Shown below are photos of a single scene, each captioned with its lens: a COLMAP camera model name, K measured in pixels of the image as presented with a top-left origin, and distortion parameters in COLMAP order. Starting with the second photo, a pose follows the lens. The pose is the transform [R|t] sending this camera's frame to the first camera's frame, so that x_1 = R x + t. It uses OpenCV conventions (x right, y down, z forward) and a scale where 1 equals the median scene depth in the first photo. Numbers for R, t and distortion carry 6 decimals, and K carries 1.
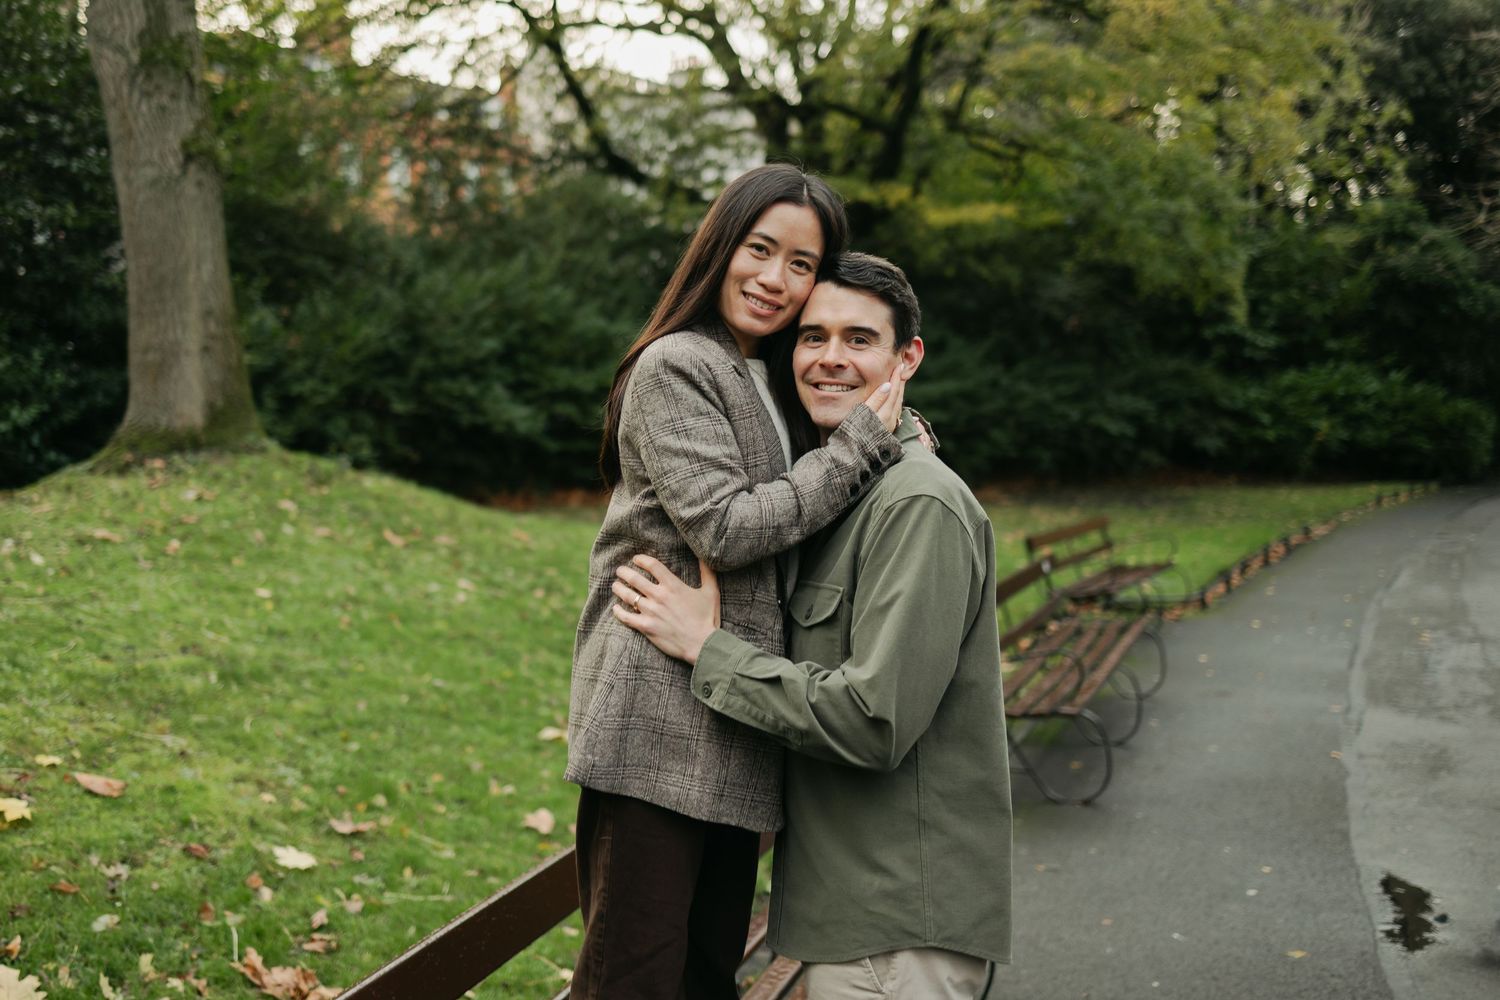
lens RADIAL K [[1619.4, 0, 665.5], [0, 1619.4, 494.1], [0, 0, 1]] dist [-0.034514, -0.004598]
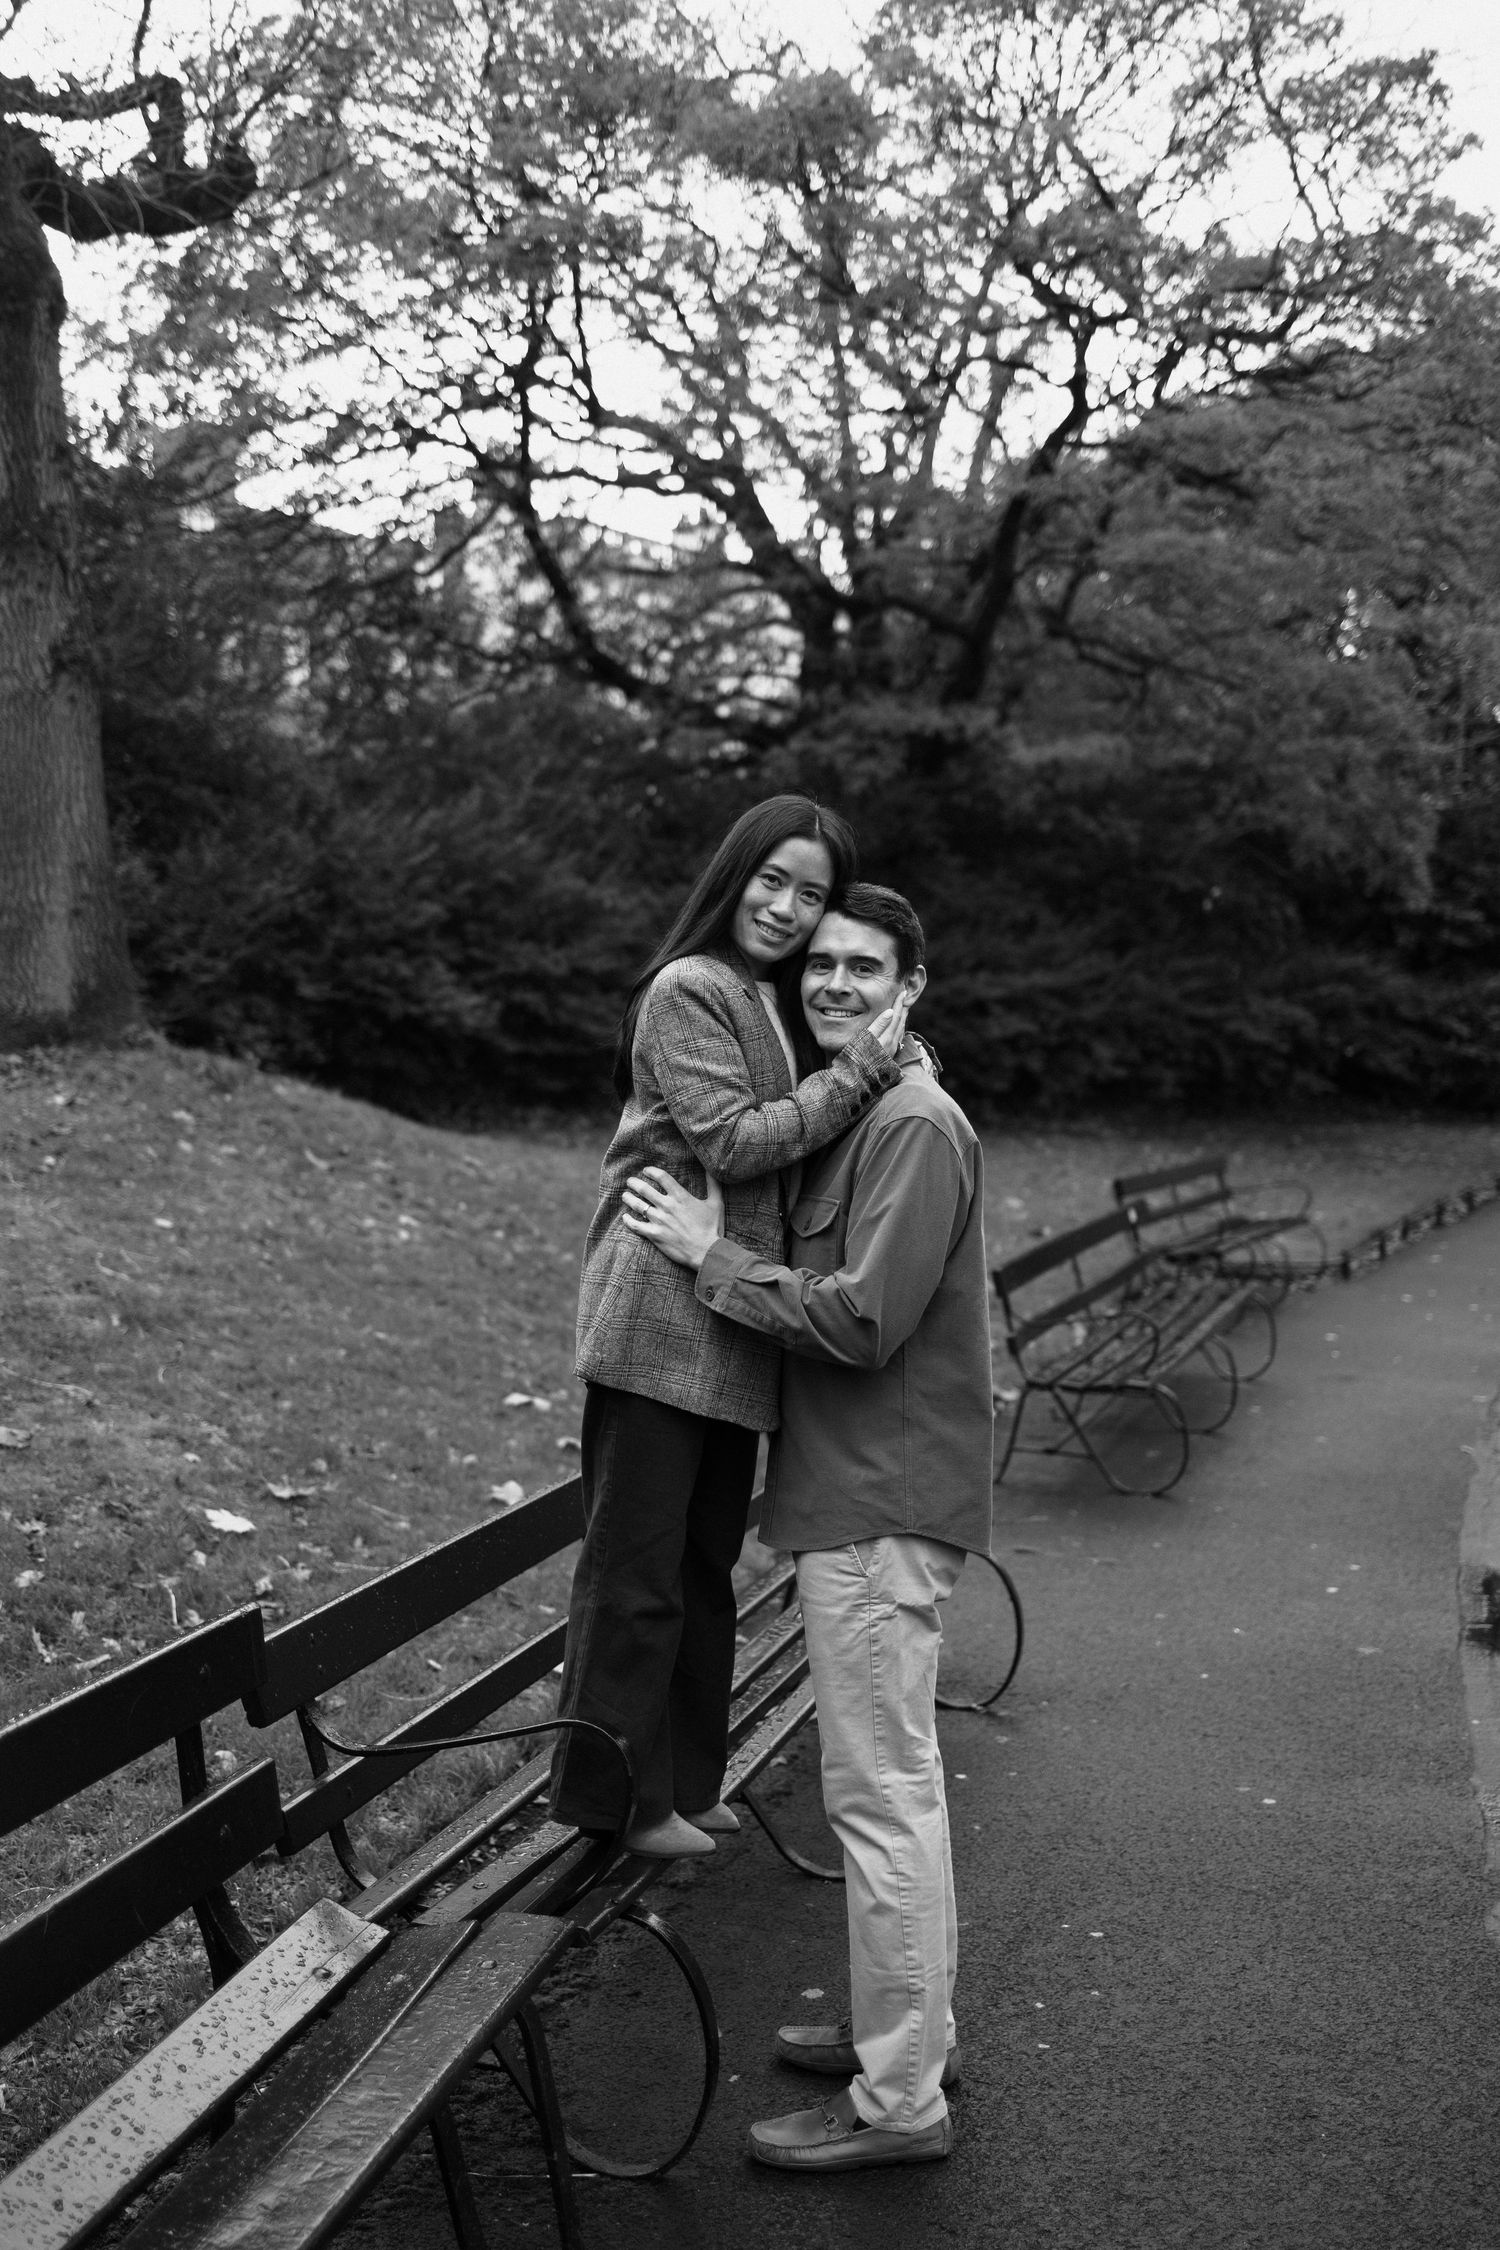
lens RADIAL K [[2278.5, 0, 746.9], [0, 2278.5, 1176.8], [0, 0, 1]] dist [-0.039991, -0.009195]
pose [[0.998858, 0.023933, 0.041355, -0.004099], [-0.025017, 0.999352, 0.025880, 0.001128], [-0.040709, -0.026885, 0.998809, -0.134541]]
